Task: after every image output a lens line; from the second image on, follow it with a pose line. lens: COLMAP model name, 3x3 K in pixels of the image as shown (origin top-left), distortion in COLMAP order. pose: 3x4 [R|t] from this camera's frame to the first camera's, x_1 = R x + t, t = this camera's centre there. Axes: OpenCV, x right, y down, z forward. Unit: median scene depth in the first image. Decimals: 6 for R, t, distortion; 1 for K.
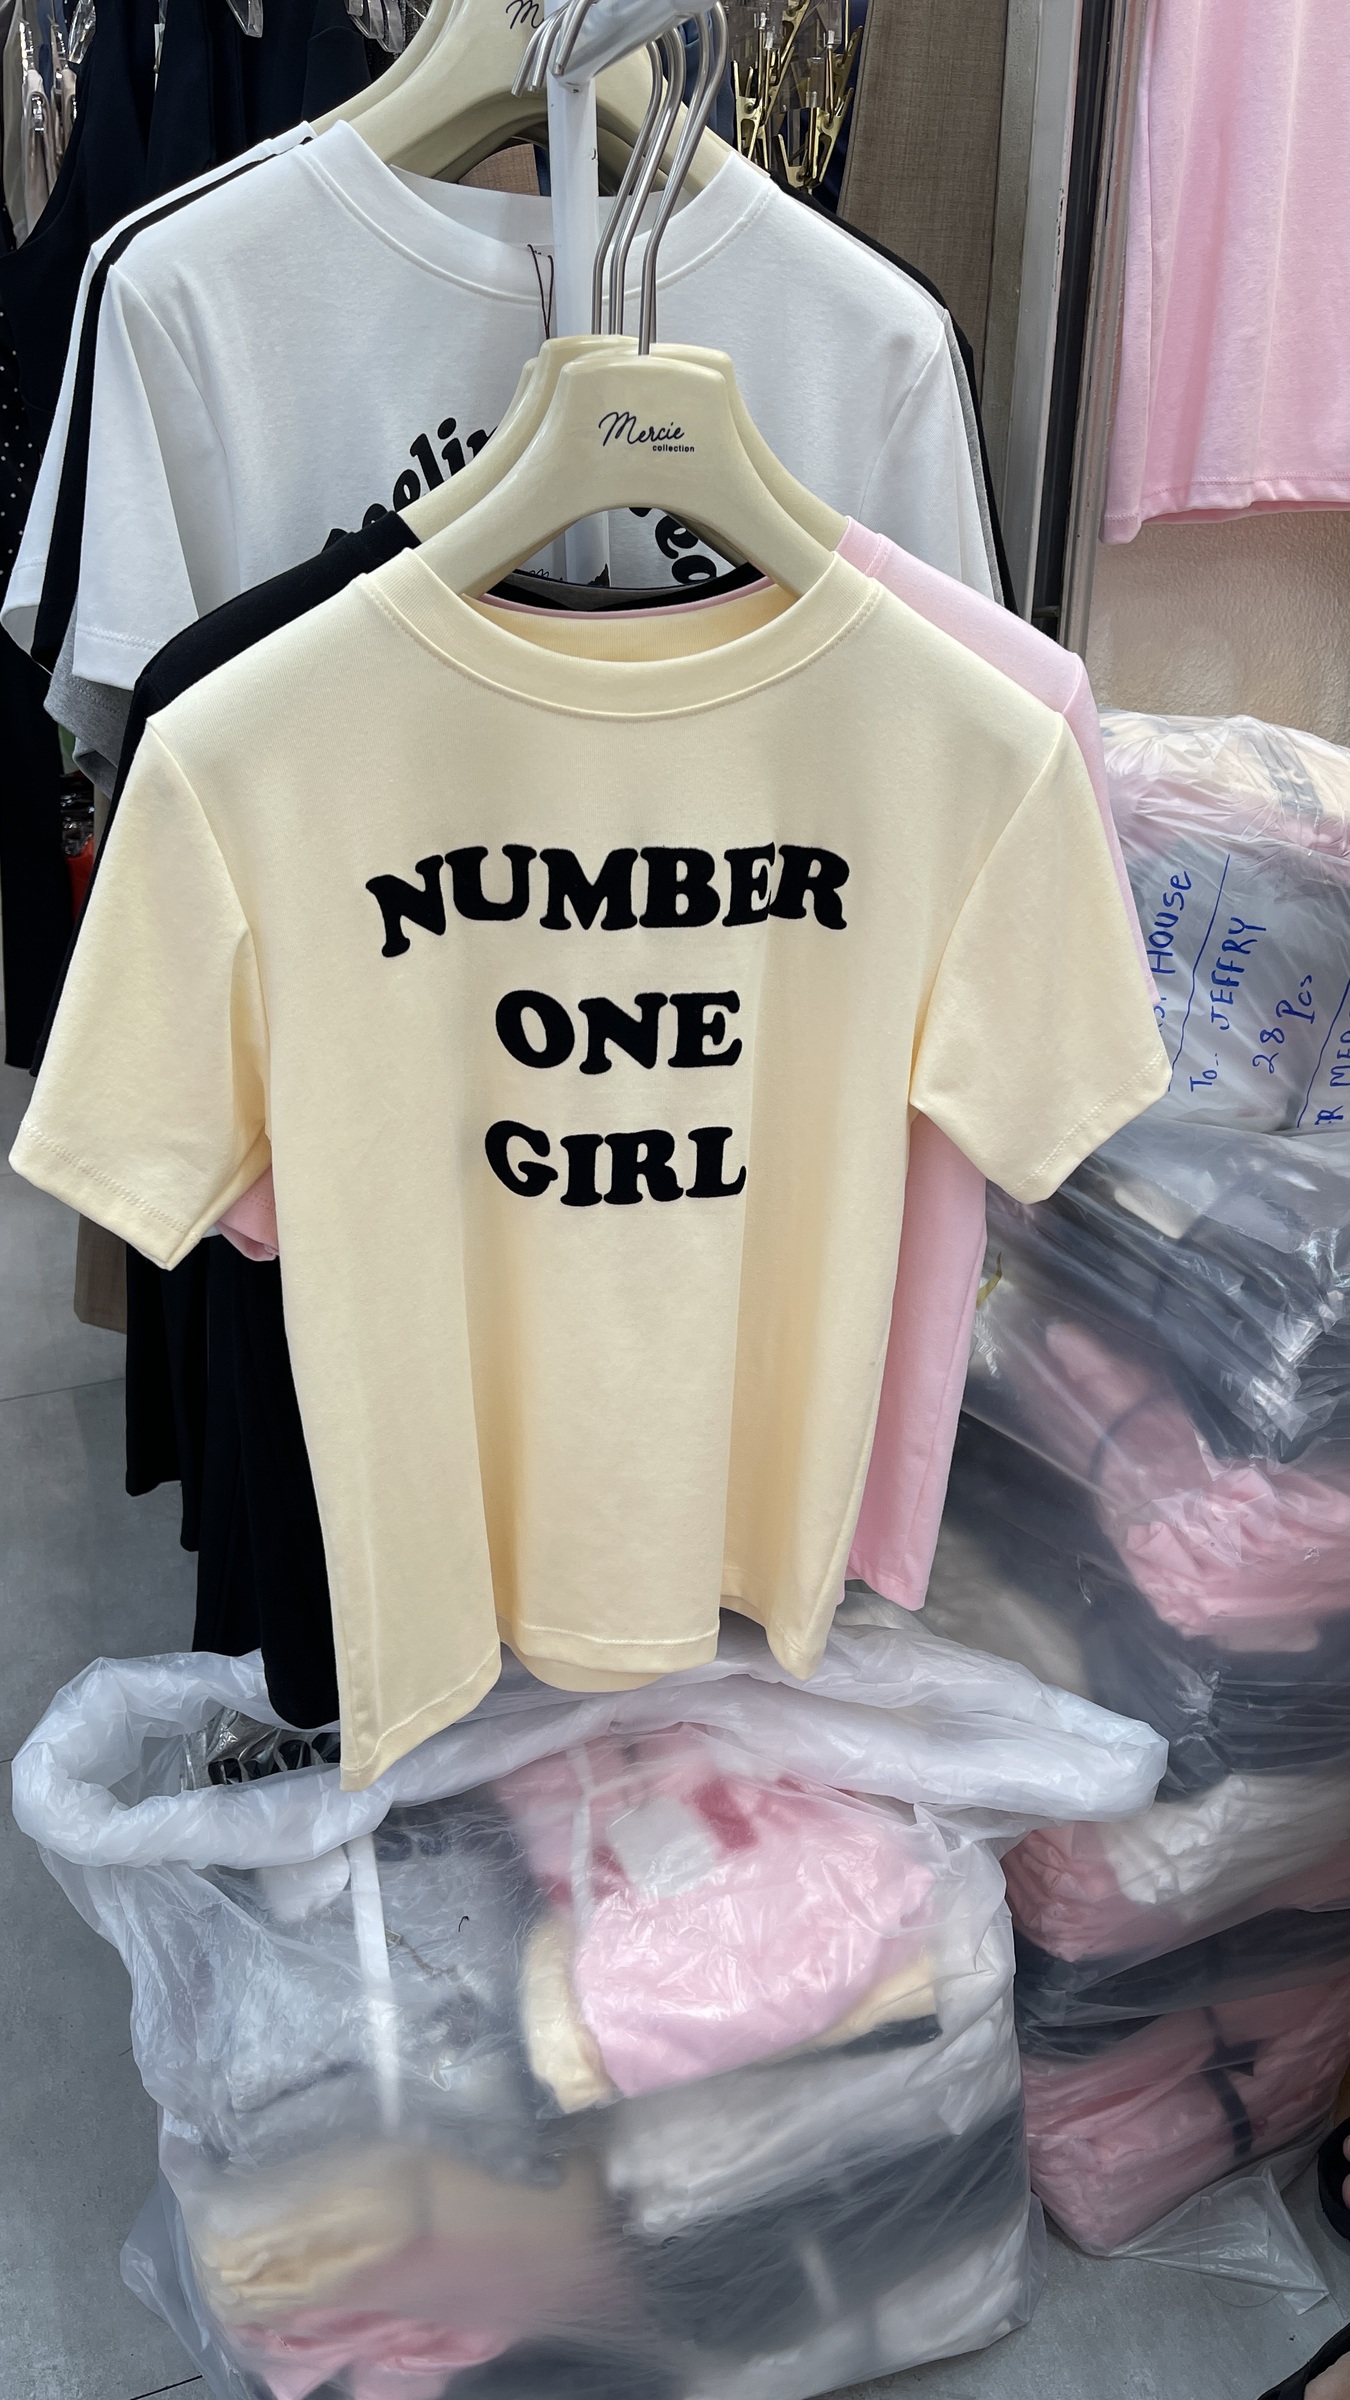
lens RADIAL K [[1781.3, 0, 685.4], [0, 1781.3, 1211.5], [0, 0, 1]] dist [0.057866, -0.087484]
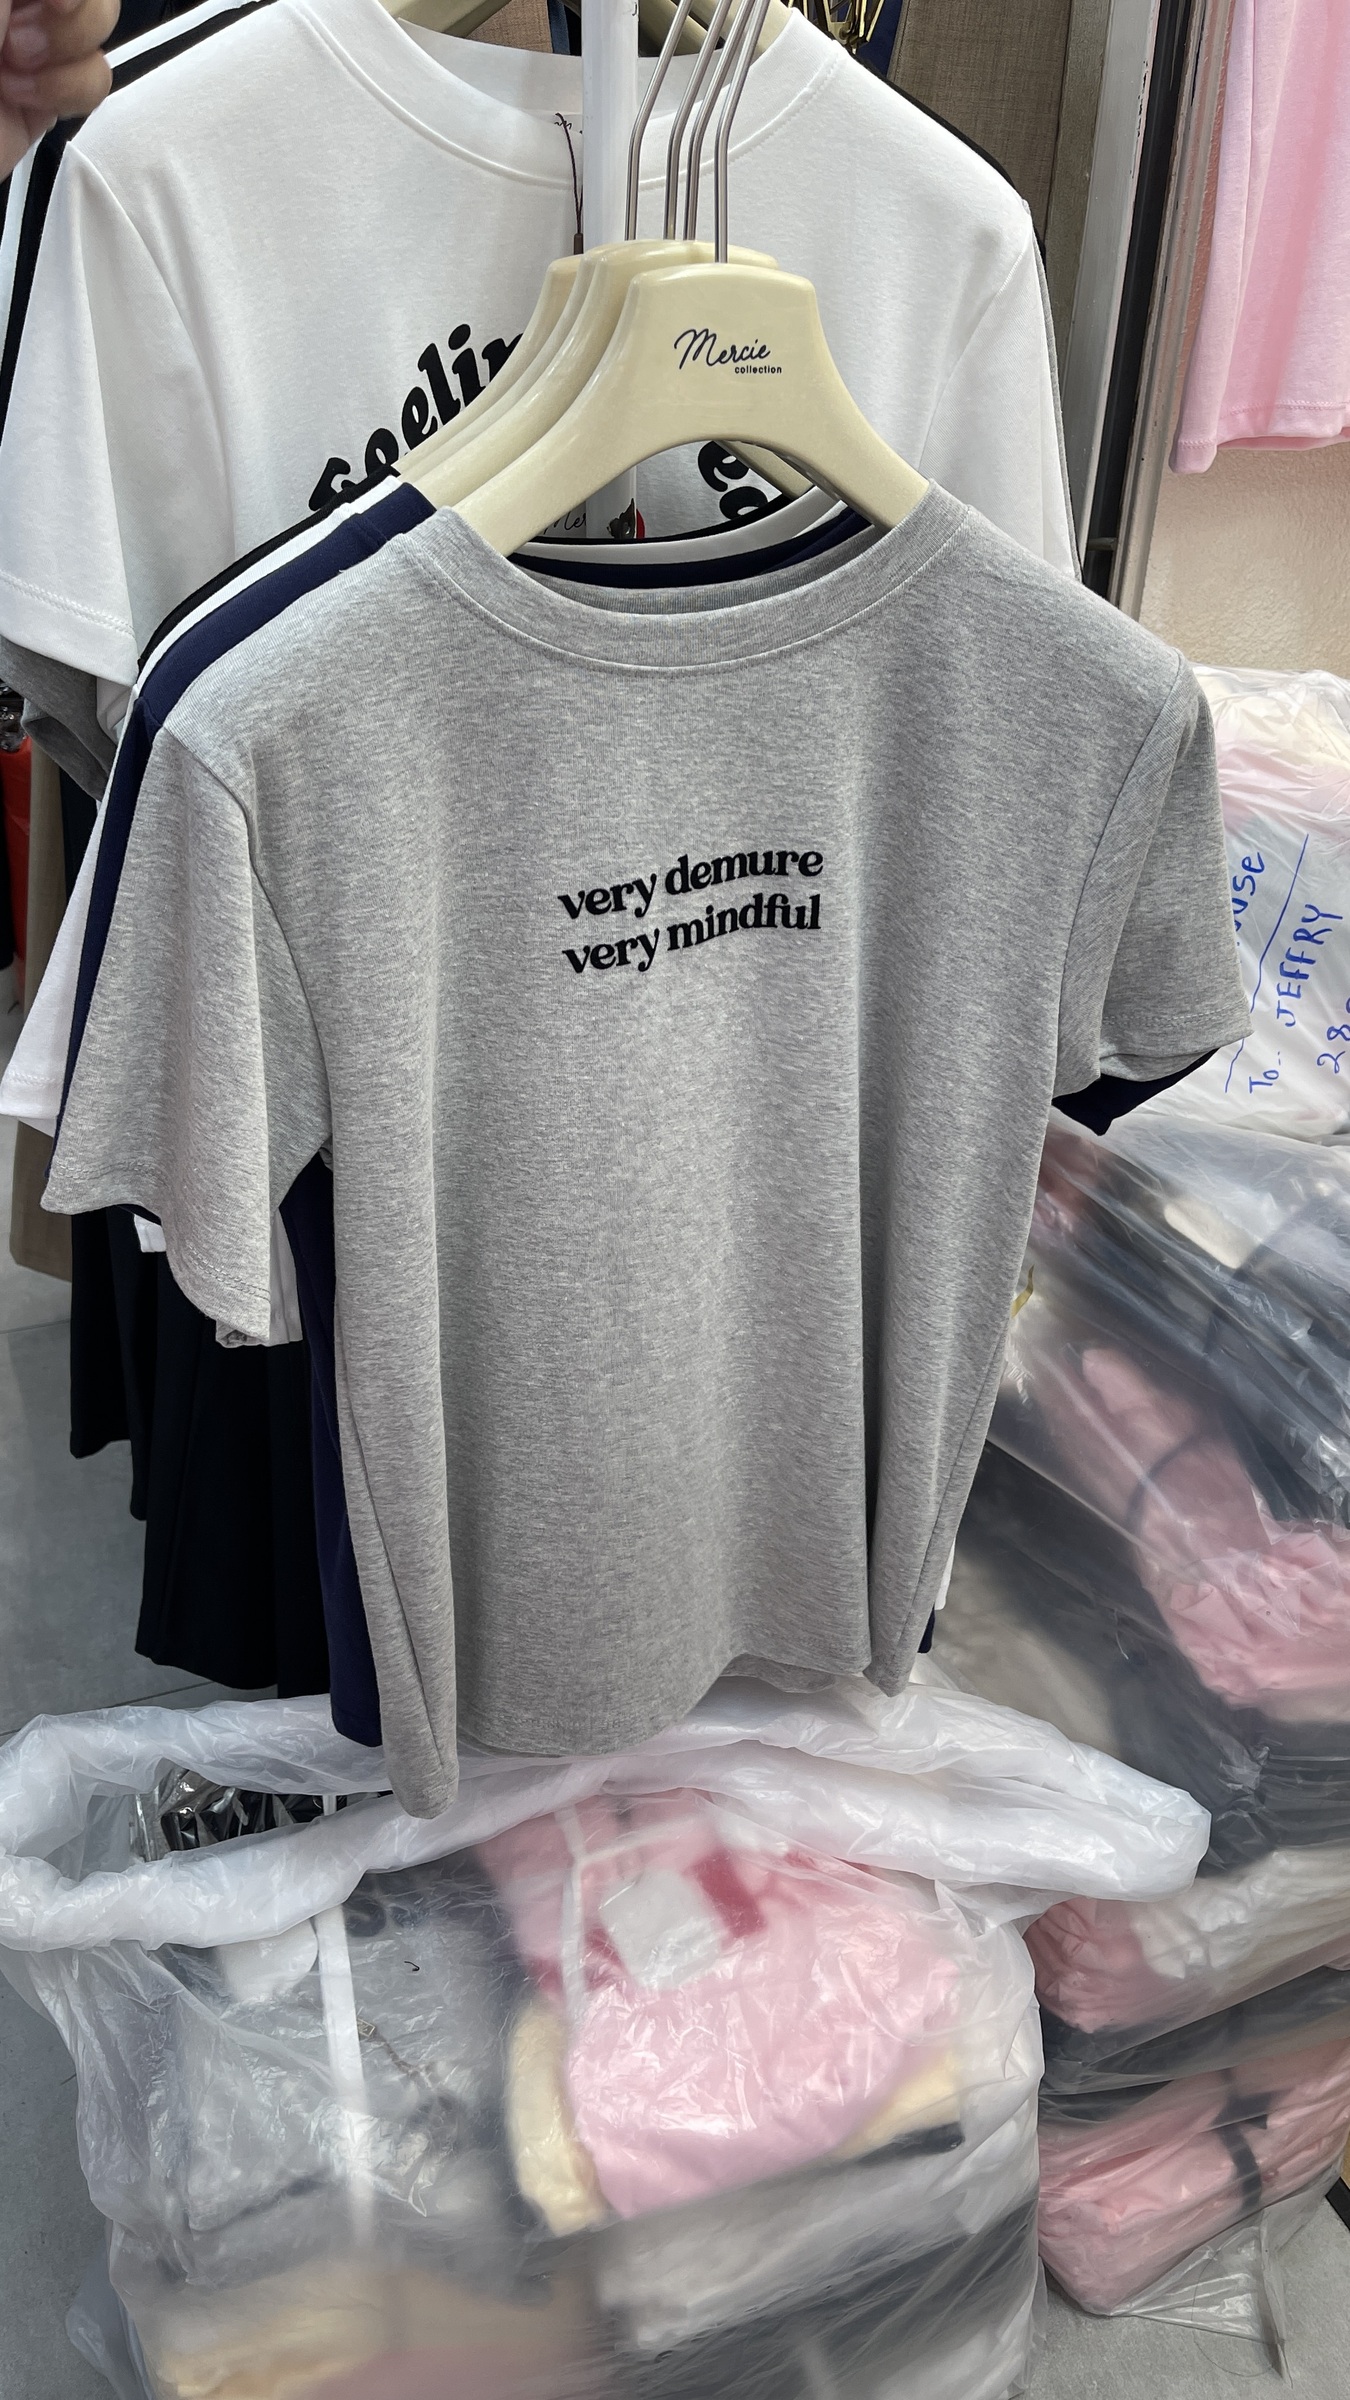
lens RADIAL K [[1787.7, 0, 673.6], [0, 1787.7, 1206.0], [0, 0, 1]] dist [0.055457, -0.085535]
pose [[0.999537, 0.019831, 0.023081, -0.034220], [-0.021263, 0.997752, 0.063558, -0.070285], [-0.021769, -0.064020, 0.997711, 0.104696]]
